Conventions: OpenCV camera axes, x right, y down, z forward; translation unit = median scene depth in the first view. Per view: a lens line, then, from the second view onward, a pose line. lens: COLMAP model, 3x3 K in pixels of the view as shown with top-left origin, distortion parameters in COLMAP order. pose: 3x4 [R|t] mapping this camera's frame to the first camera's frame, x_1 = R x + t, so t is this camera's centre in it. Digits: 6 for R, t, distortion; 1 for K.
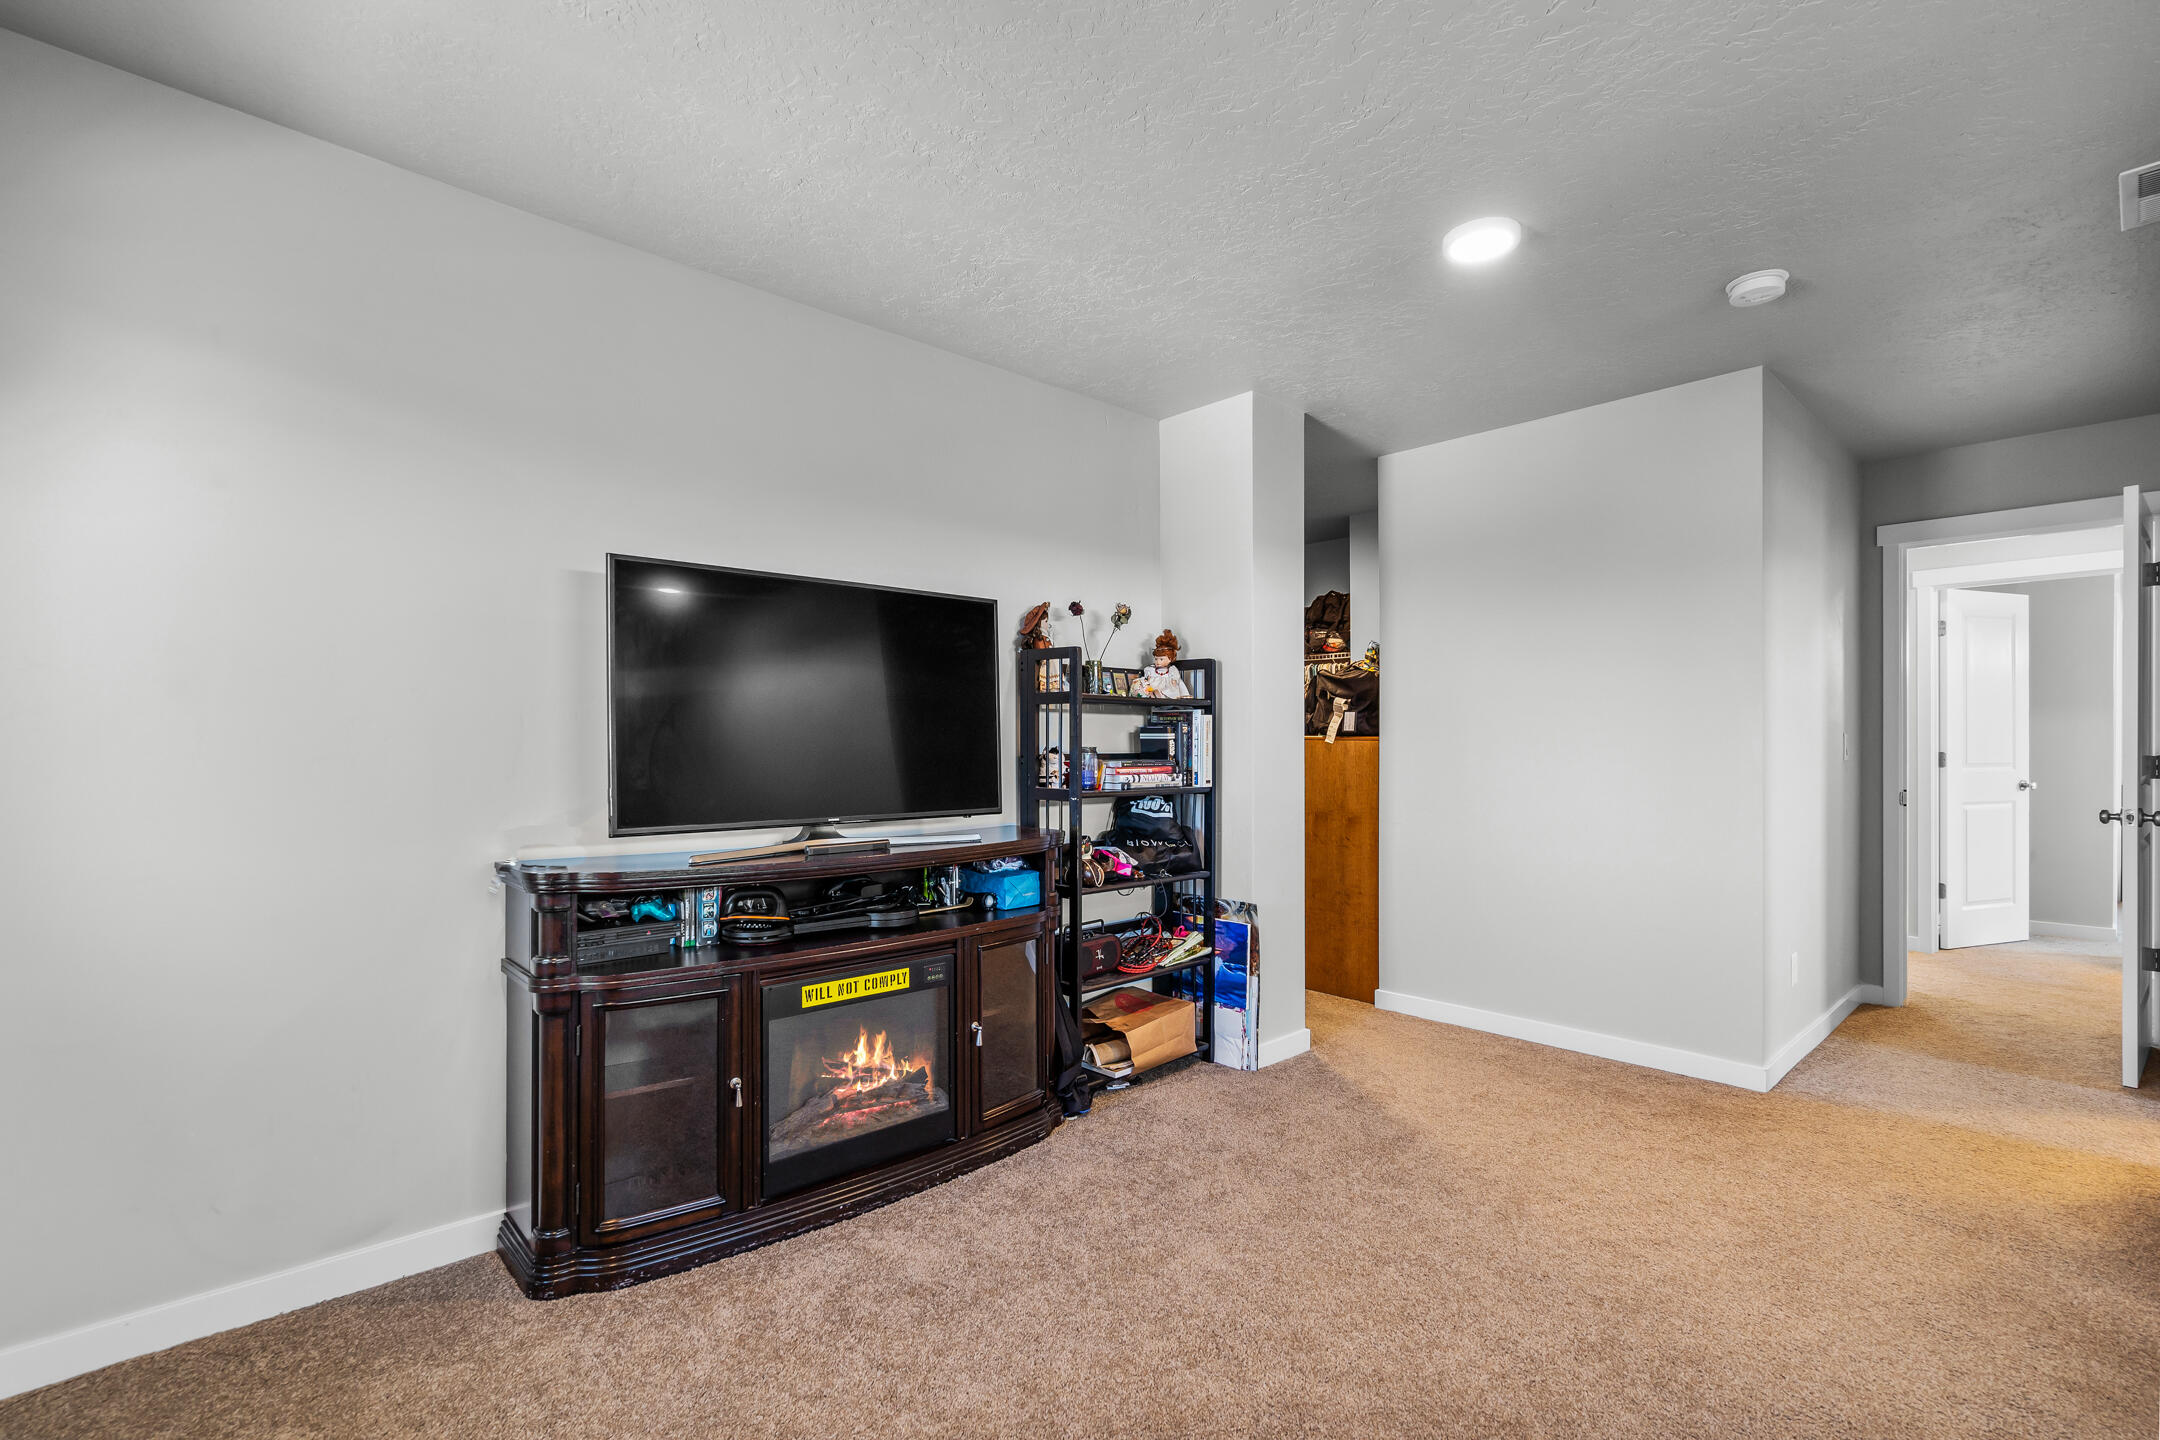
lens RADIAL K [[976.3, 0, 1070.0], [0, 976.3, 731.6], [0, 0, 1]] dist [-0.009001, 0.002825]
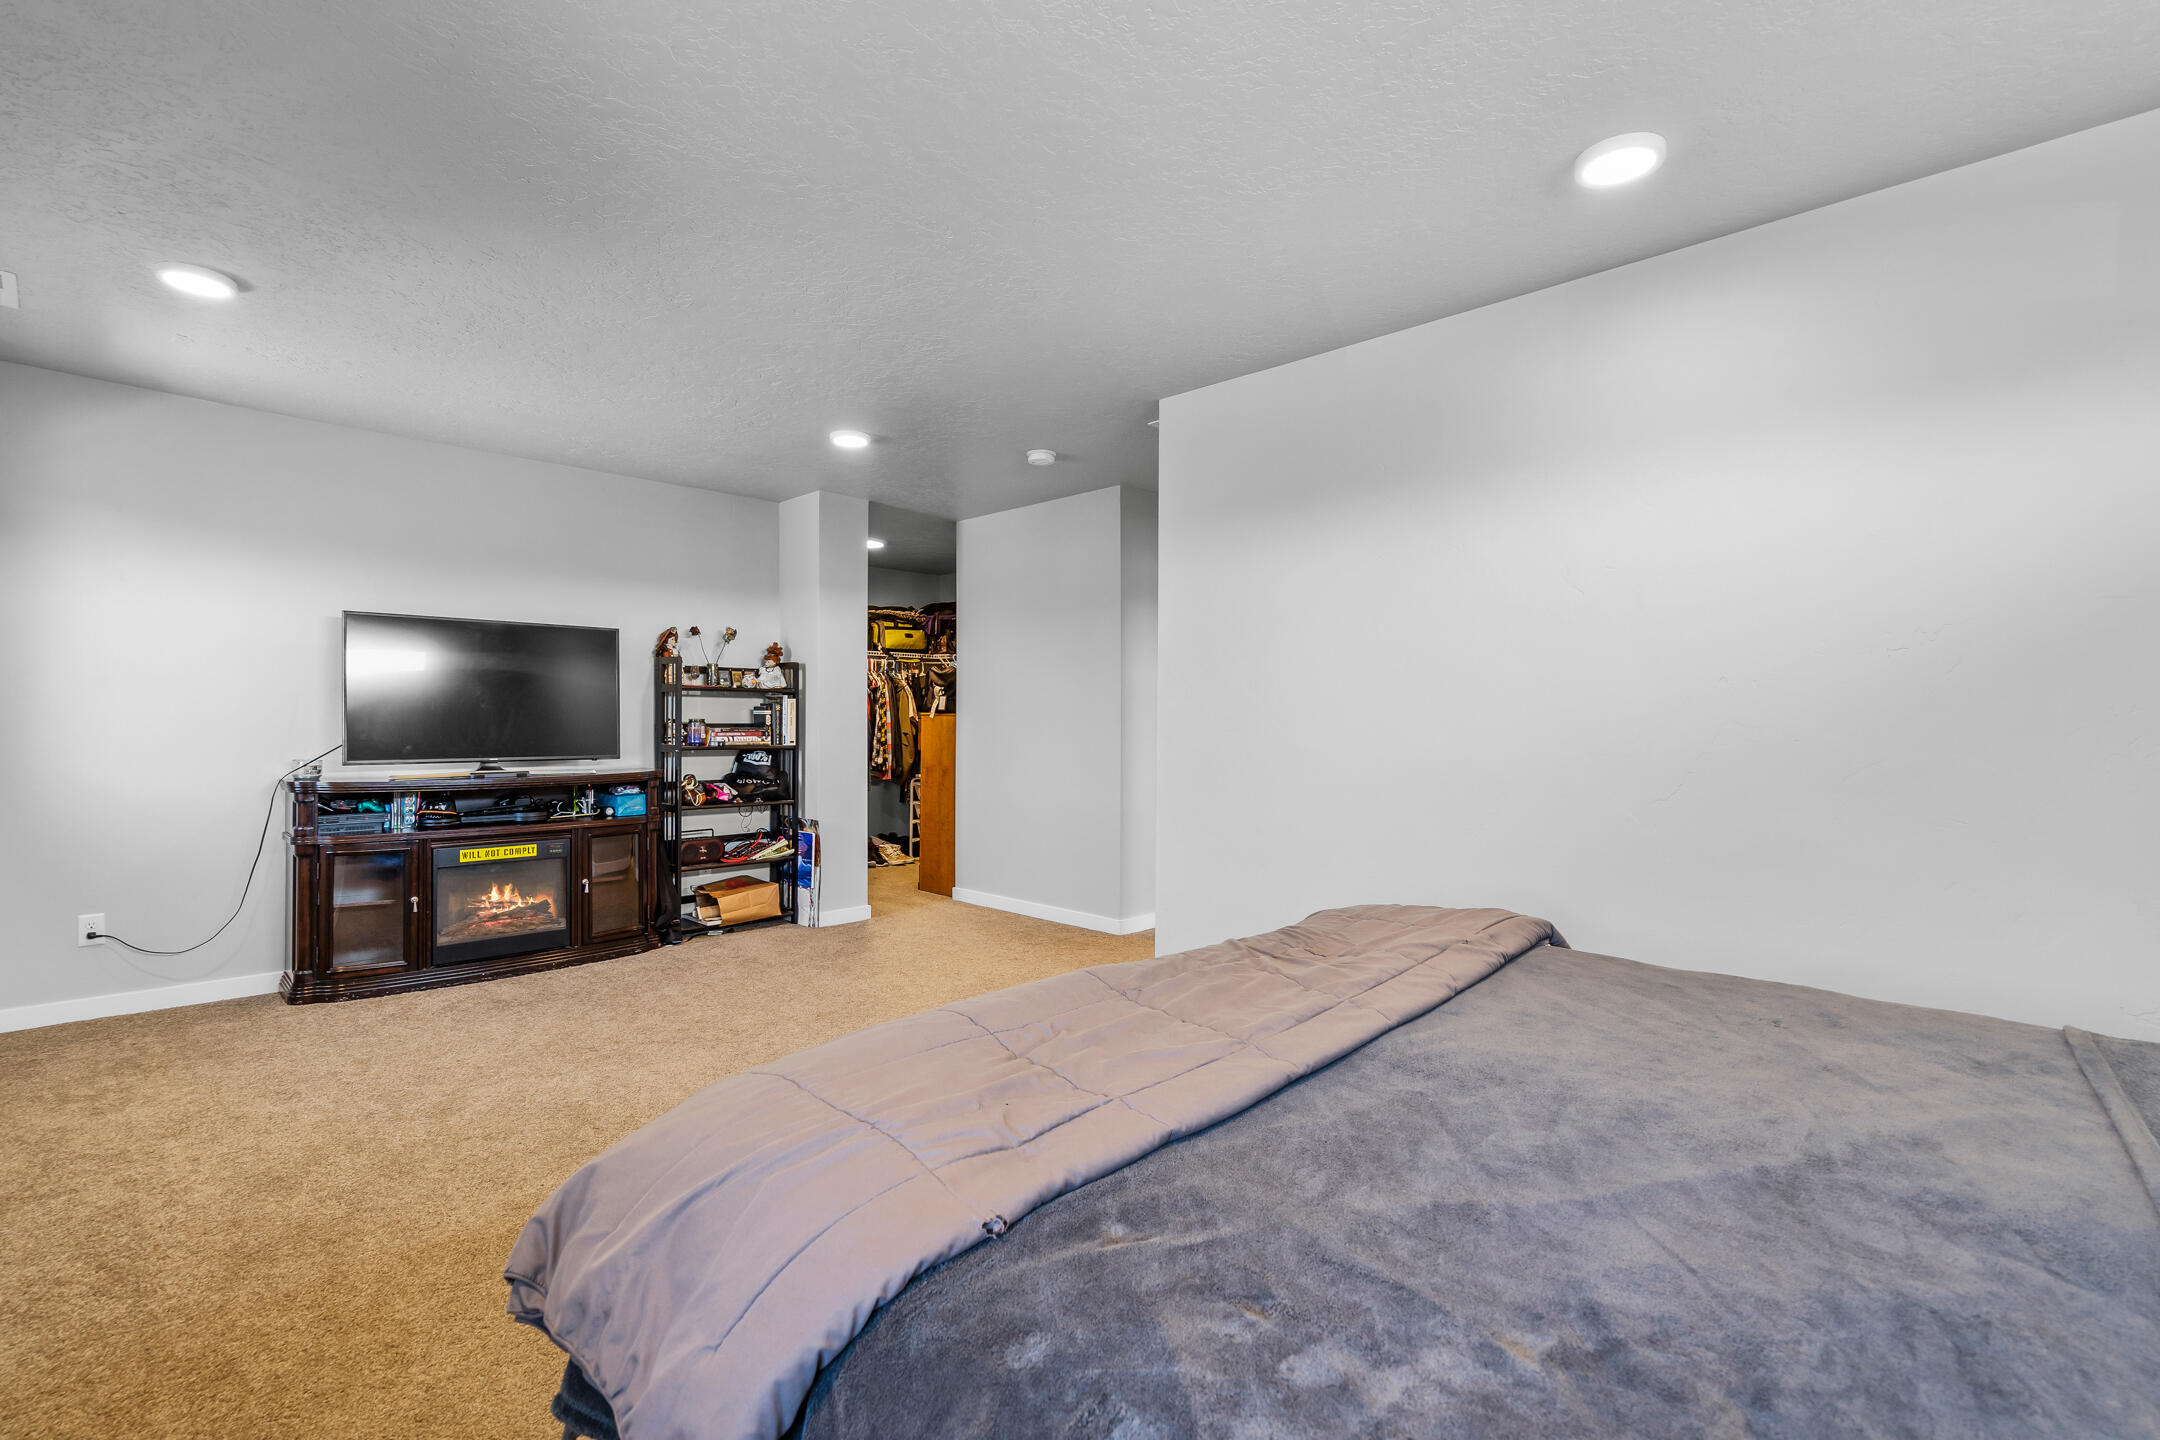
lens RADIAL K [[976.3, 0, 1078.7], [0, 976.3, 717.8], [0, 0, 1]] dist [-0.009001, 0.002825]
pose [[0.999407, 0.002843, 0.034302, 0.655443], [-0.003009, 0.999984, 0.004788, 0.005326], [-0.034288, -0.004889, 0.999400, -0.676055]]
